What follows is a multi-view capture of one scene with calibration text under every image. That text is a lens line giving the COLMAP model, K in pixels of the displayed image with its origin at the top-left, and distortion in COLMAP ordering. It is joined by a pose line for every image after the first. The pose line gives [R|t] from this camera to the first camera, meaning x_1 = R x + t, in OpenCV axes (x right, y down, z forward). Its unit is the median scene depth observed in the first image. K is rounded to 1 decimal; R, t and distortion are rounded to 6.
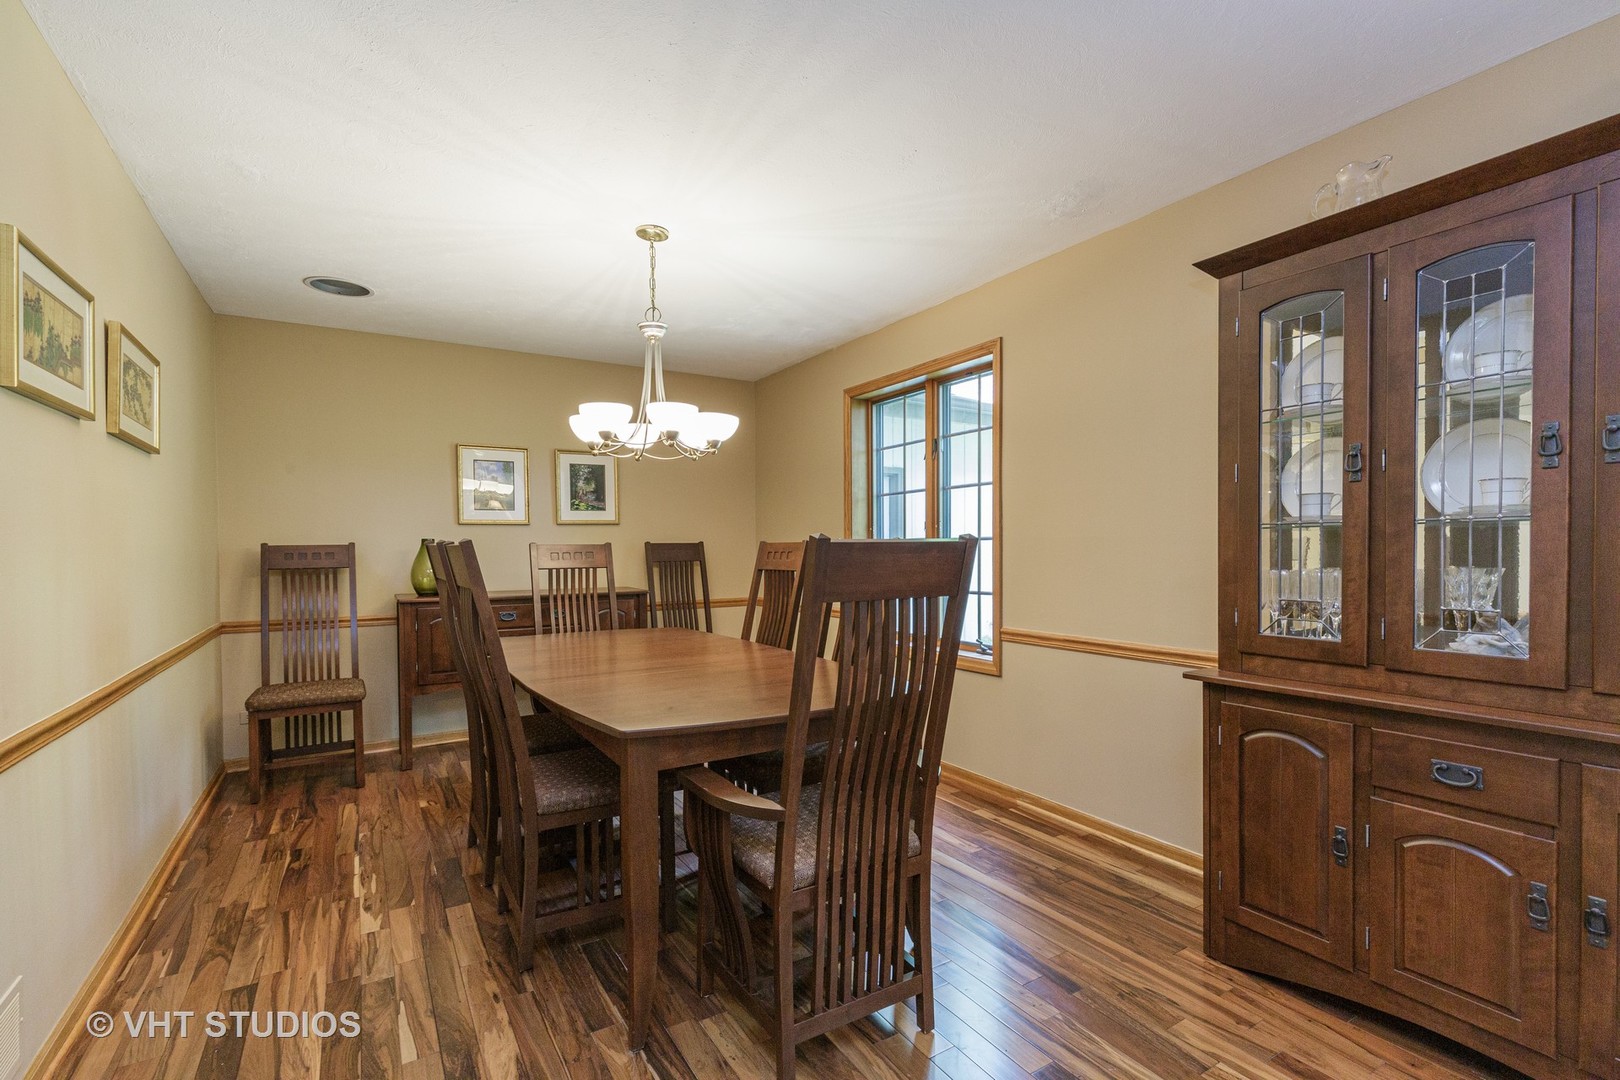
lens RADIAL K [[736.4, 0, 817.3], [0, 736.4, 551.8], [0, 0, 1]] dist [-0.000145, 0.000088]
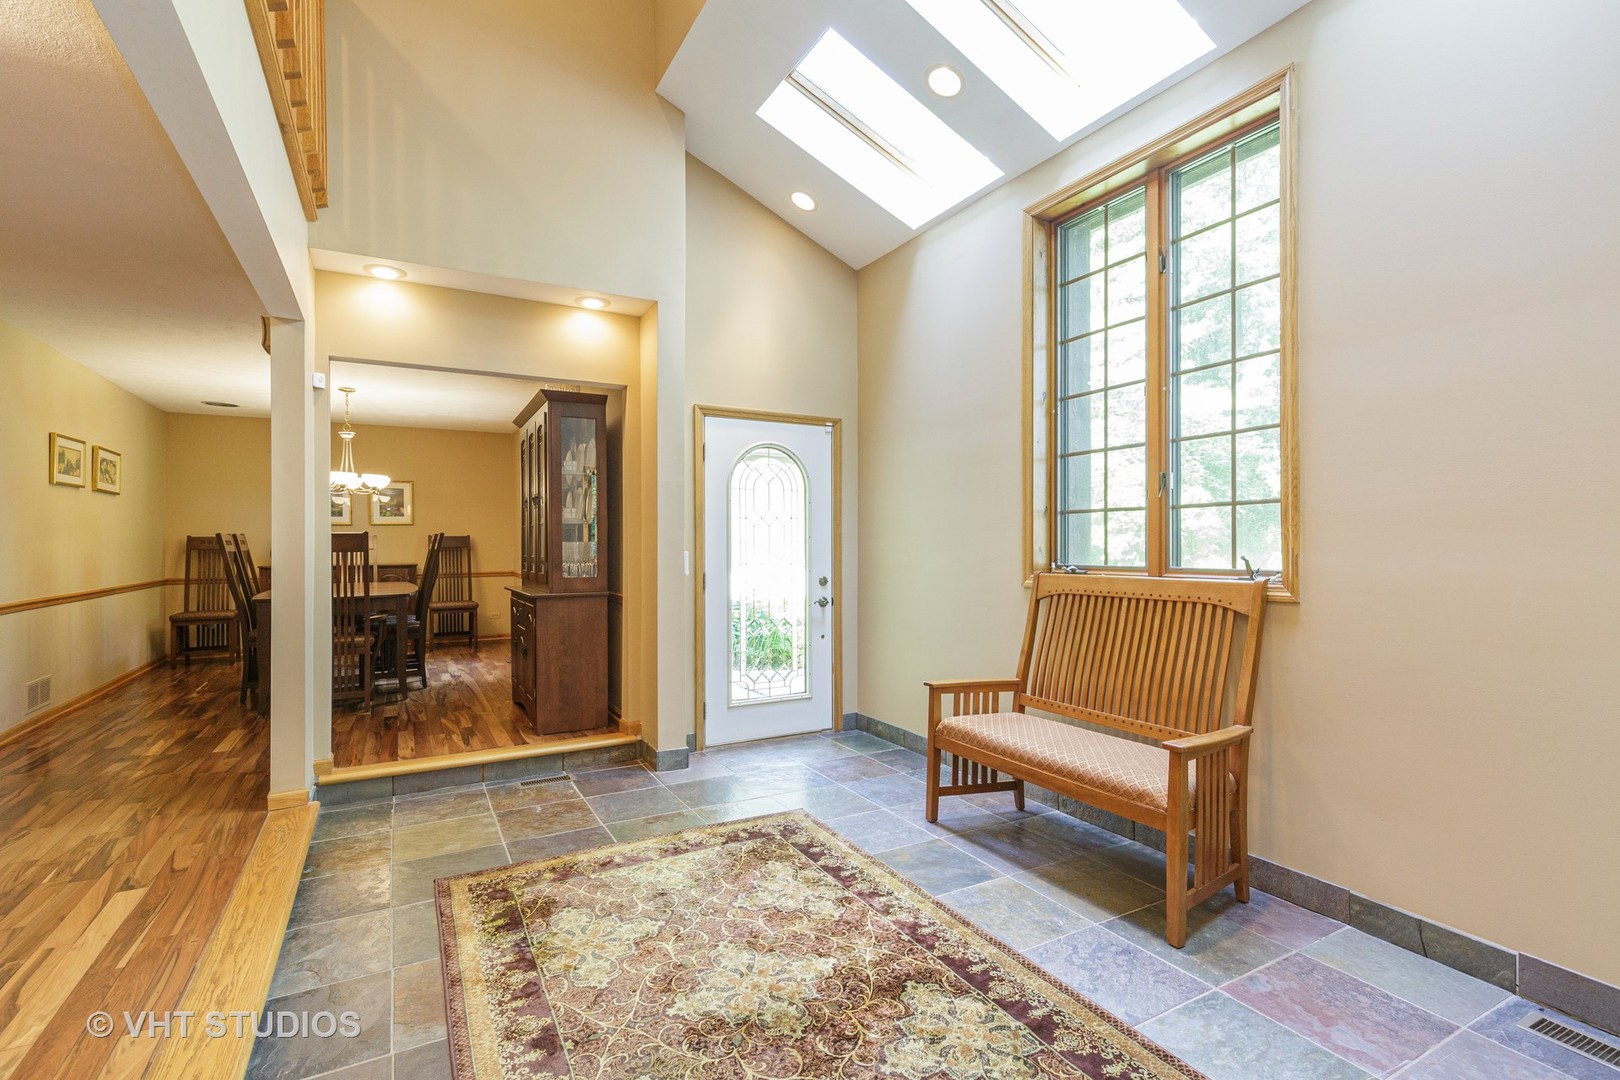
lens RADIAL K [[736.4, 0, 800.6], [0, 736.4, 537.2], [0, 0, 1]] dist [-0.000145, 0.000088]
pose [[0.998875, 0.002721, -0.047340, 0.870272], [-0.003450, 0.999877, -0.015330, 0.014888], [0.047293, 0.015476, 0.998761, -0.771336]]
